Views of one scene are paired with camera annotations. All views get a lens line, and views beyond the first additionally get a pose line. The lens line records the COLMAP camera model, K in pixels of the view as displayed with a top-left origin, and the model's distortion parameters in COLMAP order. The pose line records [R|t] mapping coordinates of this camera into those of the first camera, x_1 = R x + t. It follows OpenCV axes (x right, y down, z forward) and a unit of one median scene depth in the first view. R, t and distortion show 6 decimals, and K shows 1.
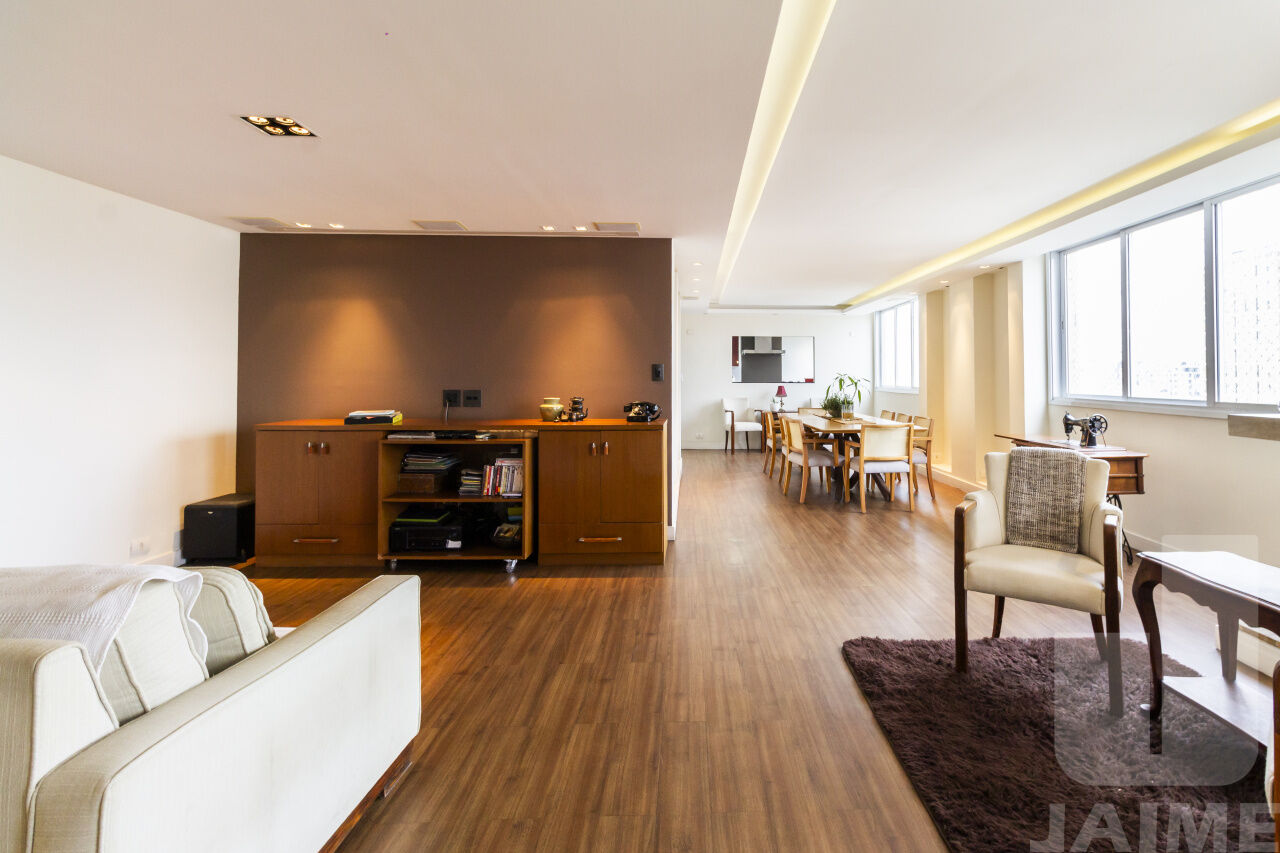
lens RADIAL K [[610.1, 0, 678.8], [0, 610.1, 374.9], [0, 0, 1]] dist [0.000084, 0.000275]
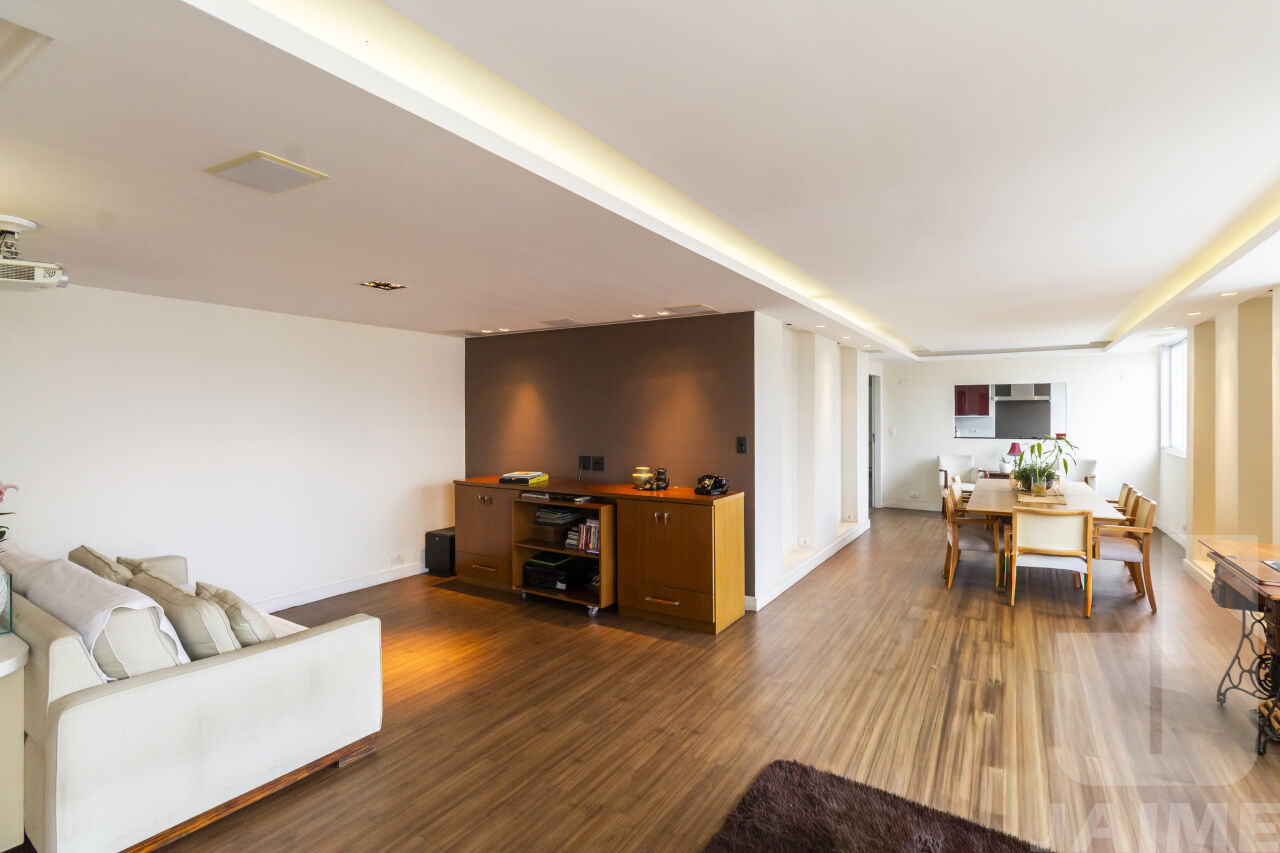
lens RADIAL K [[581.0, 0, 640.1], [0, 581.0, 430.6], [0, 0, 1]] dist [-0.003396, -0.000313]
pose [[0.846827, 0.002556, -0.531862, 0.377885], [0.012105, 0.999637, 0.024078, -0.059314], [0.531731, -0.026828, 0.846488, 0.102757]]
